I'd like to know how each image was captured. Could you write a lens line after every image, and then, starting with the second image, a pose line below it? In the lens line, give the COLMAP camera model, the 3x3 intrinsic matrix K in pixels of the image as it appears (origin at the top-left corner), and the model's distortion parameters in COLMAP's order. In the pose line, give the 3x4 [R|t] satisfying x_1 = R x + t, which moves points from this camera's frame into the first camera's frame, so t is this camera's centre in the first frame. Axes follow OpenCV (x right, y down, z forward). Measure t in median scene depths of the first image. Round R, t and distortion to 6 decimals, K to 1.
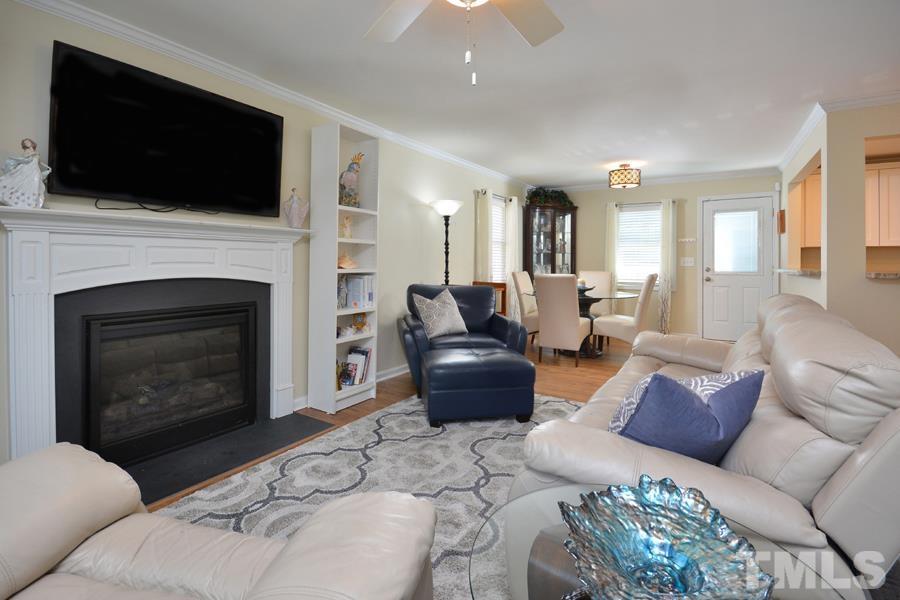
lens RADIAL K [[412.4, 0, 450.0], [0, 412.4, 287.0], [0, 0, 1]] dist [-0.001787, -0.000333]
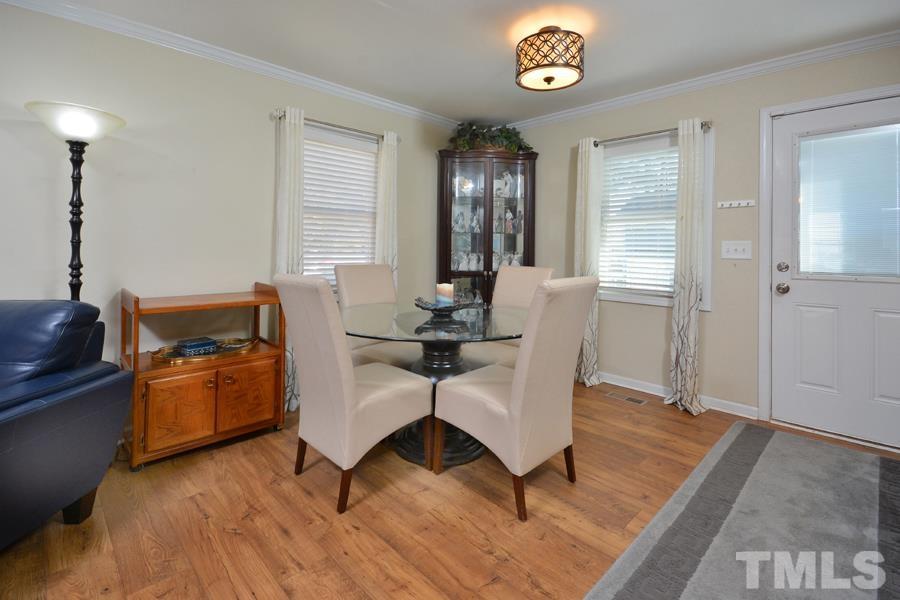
lens RADIAL K [[412.4, 0, 450.0], [0, 412.4, 287.0], [0, 0, 1]] dist [-0.001787, -0.000333]
pose [[0.976968, 0.022170, -0.212233, 0.367614], [-0.018540, 0.999646, 0.019076, -0.022017], [0.212581, -0.014702, 0.977033, 0.484016]]
